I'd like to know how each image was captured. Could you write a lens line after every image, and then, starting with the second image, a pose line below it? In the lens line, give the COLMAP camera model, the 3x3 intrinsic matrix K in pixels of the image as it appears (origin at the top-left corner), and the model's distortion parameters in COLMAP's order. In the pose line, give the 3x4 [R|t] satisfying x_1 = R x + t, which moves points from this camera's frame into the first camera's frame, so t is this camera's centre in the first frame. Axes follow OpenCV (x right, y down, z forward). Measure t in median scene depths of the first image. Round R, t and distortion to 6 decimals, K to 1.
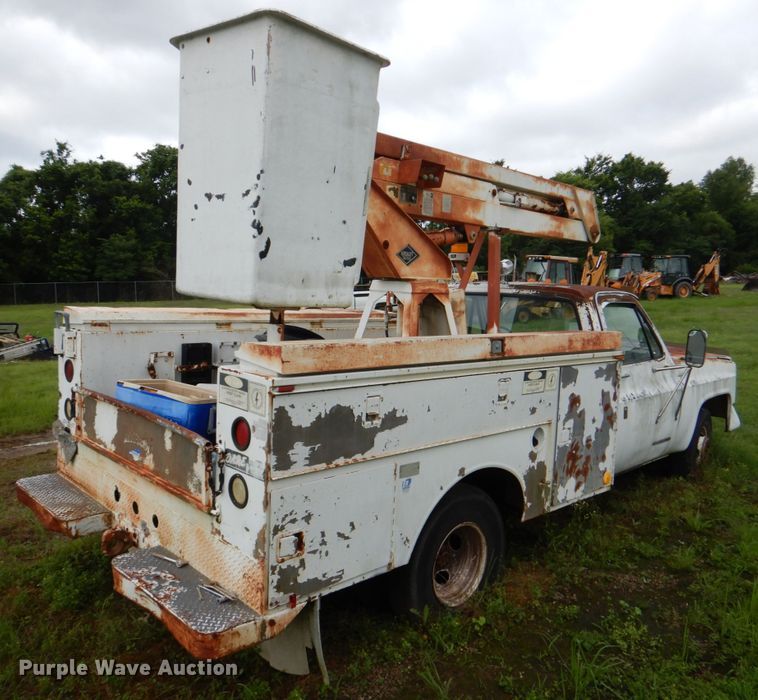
lens RADIAL K [[673.2, 0, 356.6], [0, 673.2, 344.3], [0, 0, 1]] dist [0.009199, 0.020097]
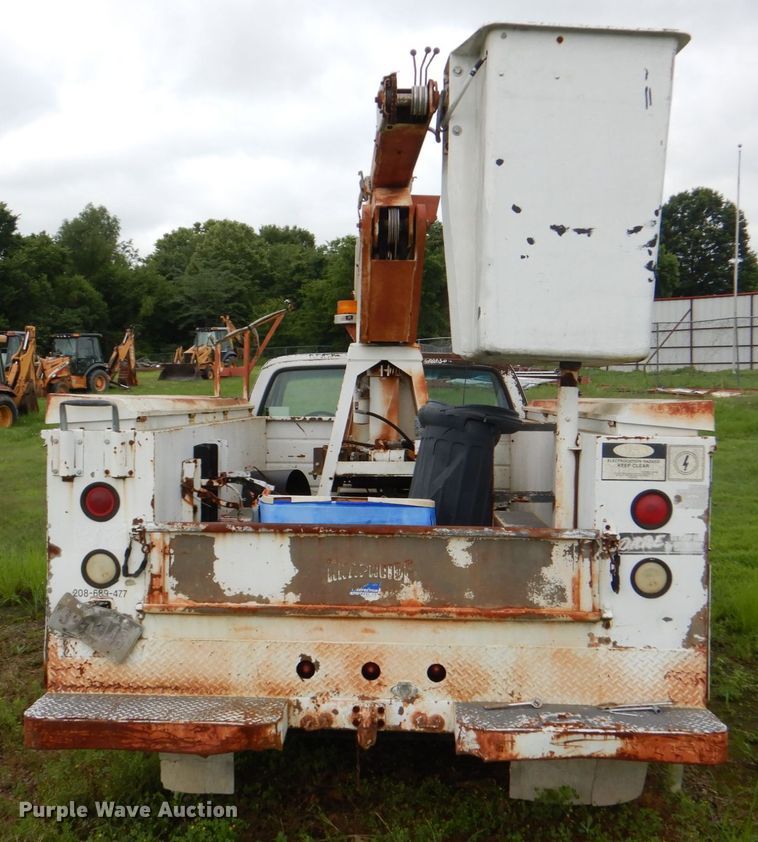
lens RADIAL K [[1007.5, 0, 379.0], [0, 1007.5, 421.0], [0, 0, 1]] dist [0.002400, 0.037780]
pose [[0.717386, -0.061051, 0.693996, -0.105503], [0.093181, 0.995611, -0.008738, 0.000016], [-0.690416, 0.070935, 0.719926, 0.025260]]
